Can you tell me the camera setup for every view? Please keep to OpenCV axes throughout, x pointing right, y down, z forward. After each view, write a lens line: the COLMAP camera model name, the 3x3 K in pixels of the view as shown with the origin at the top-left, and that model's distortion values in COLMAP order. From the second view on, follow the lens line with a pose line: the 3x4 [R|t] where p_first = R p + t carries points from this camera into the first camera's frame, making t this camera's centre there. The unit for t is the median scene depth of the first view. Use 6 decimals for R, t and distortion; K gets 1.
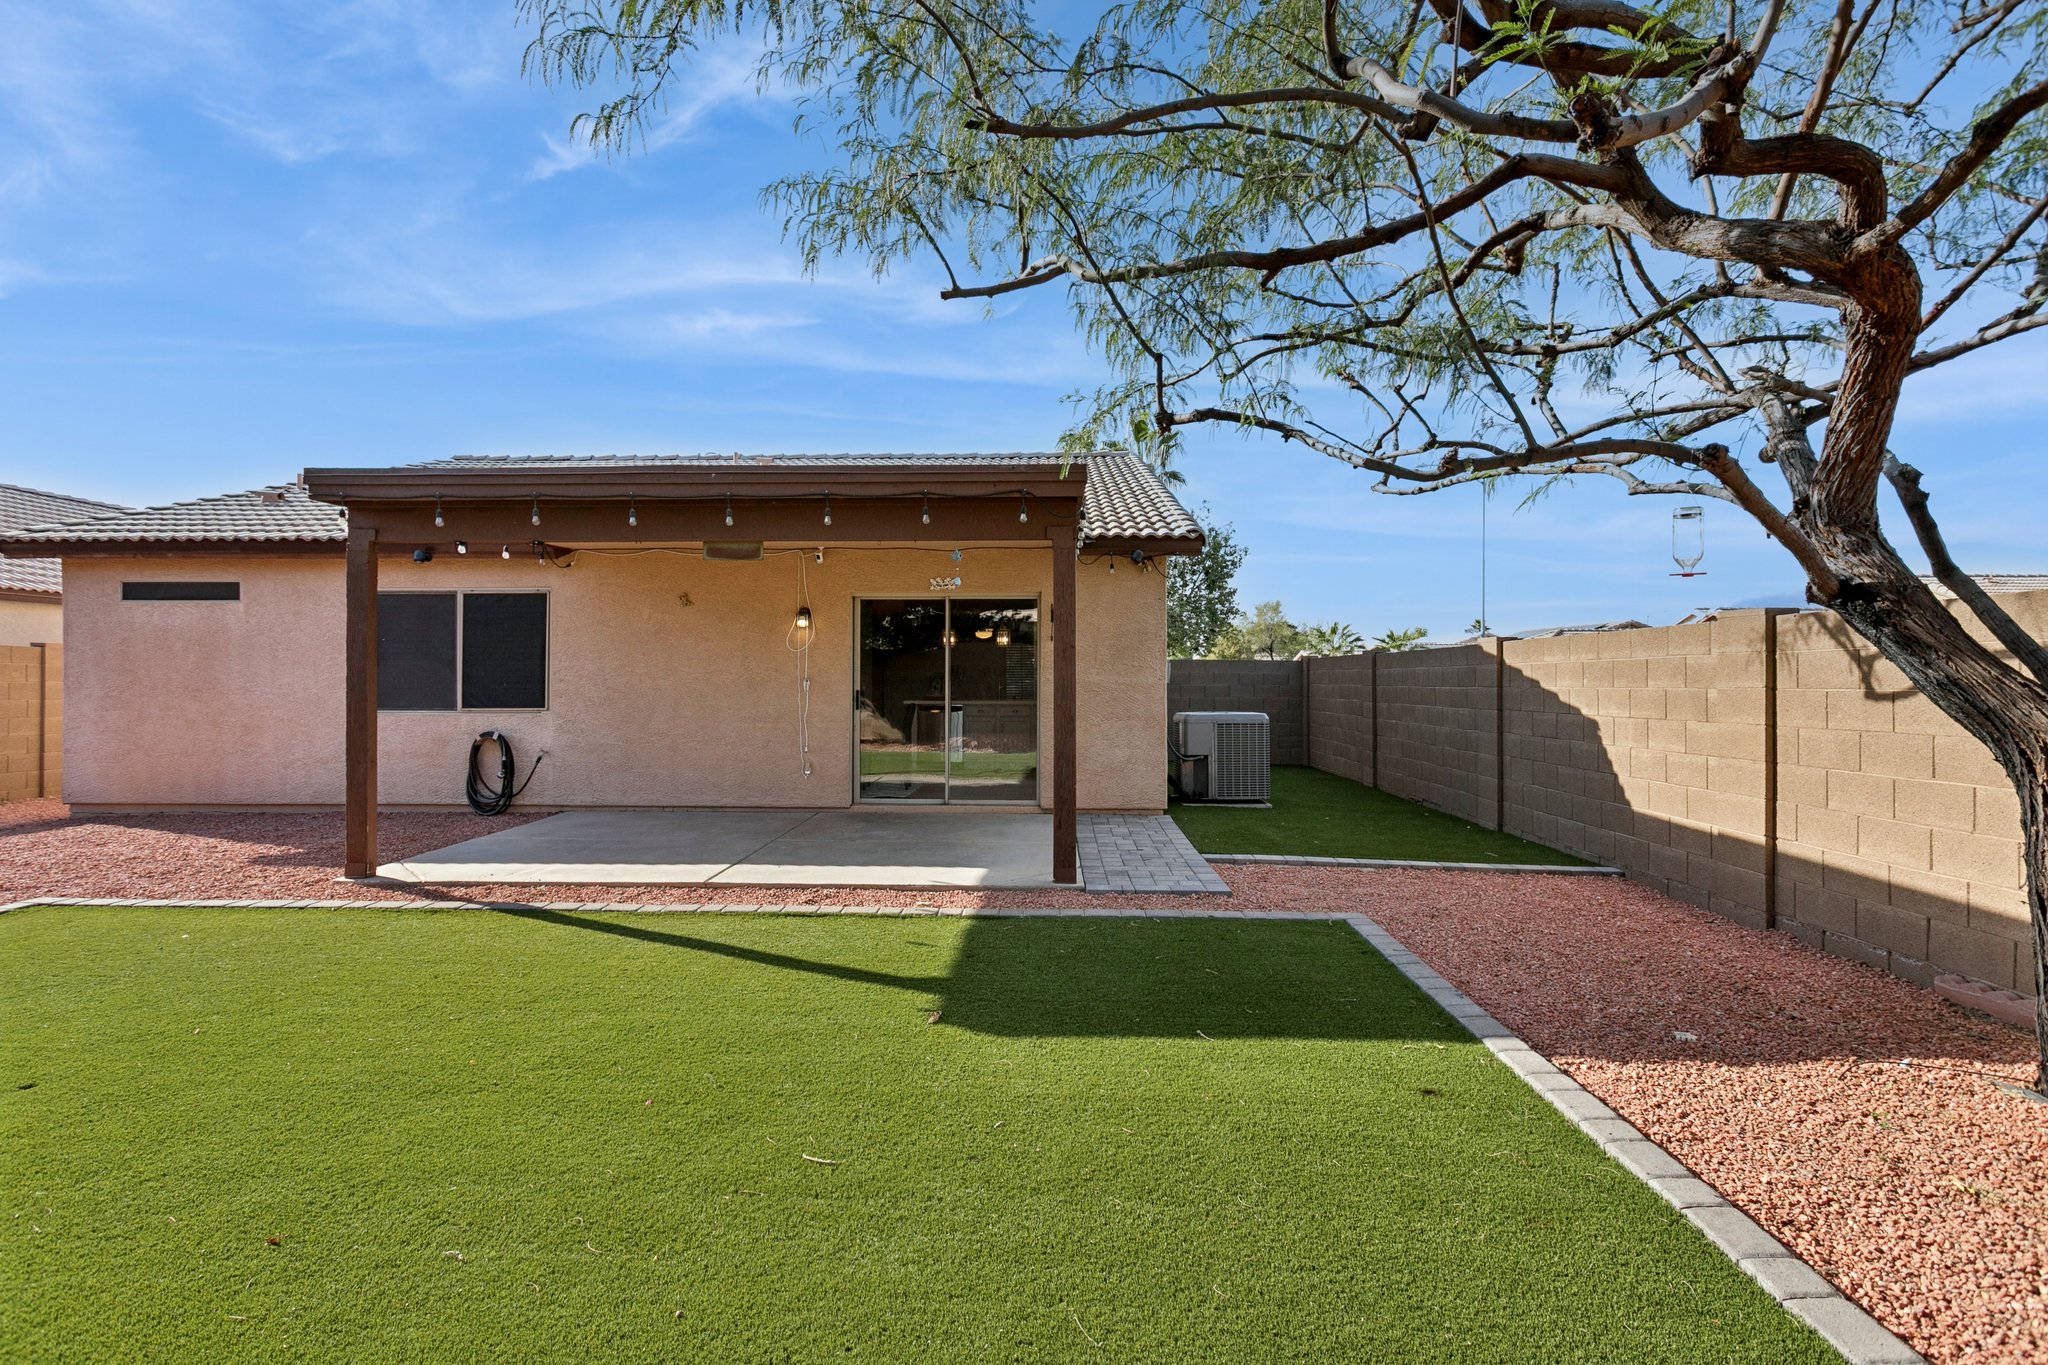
lens RADIAL K [[992.7, 0, 1024.0], [0, 992.7, 682.5], [0, 0, 1]] dist [0.003488, 0.000358]
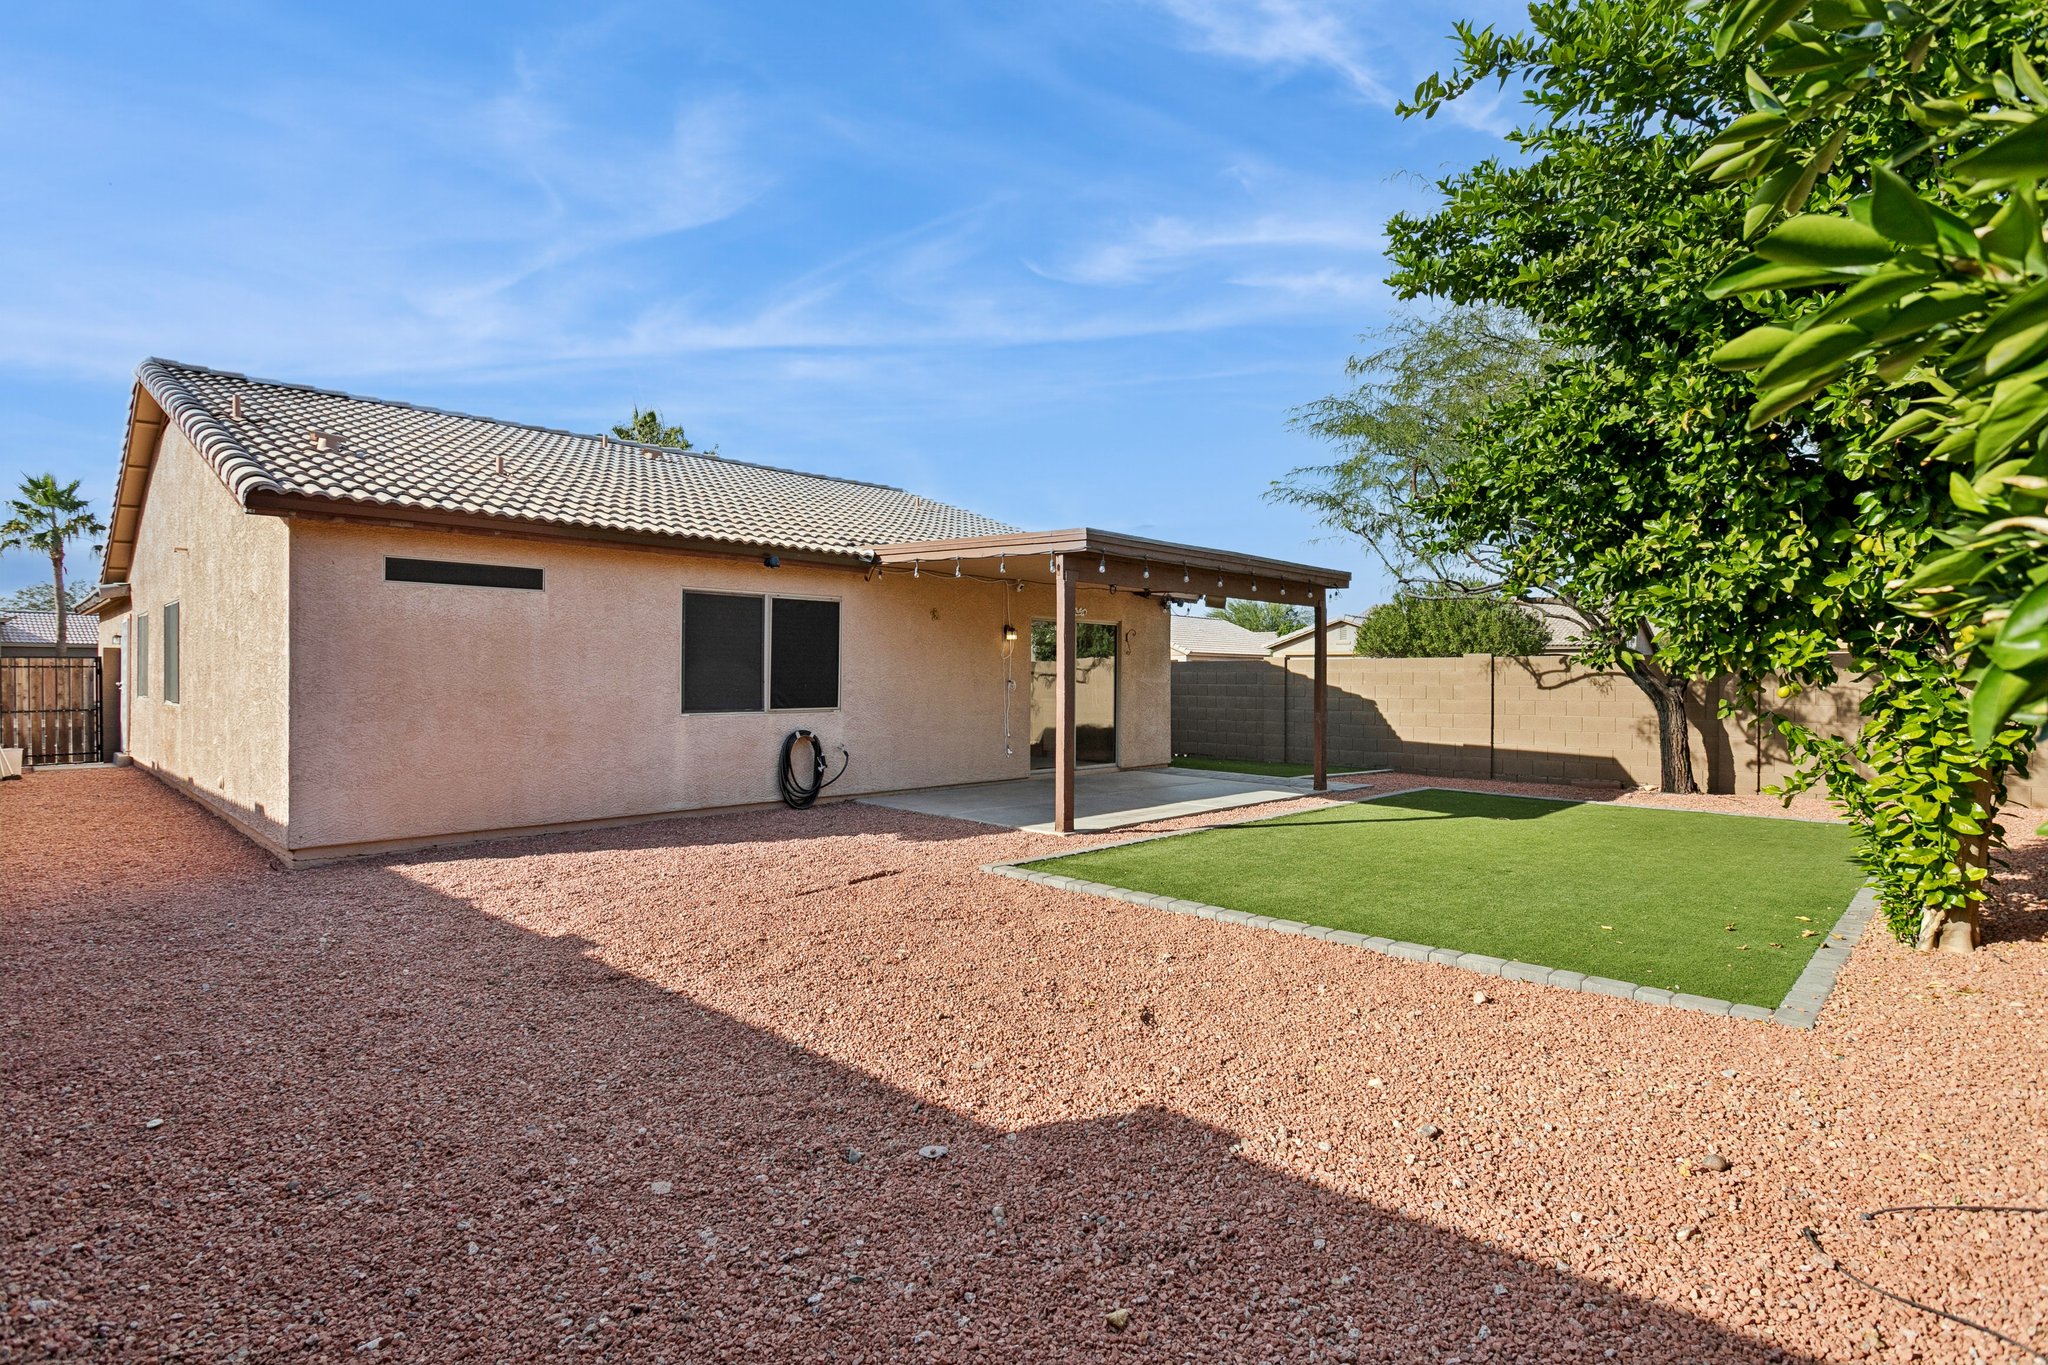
lens RADIAL K [[1031.9, 0, 1024.0], [0, 1031.9, 682.5], [0, 0, 1]] dist [-0.004830, -0.000302]
pose [[0.659640, -0.002617, 0.751577, -1.203535], [-0.000997, 0.999990, 0.004356, -0.006502], [-0.751581, -0.003623, 0.659631, 0.091636]]
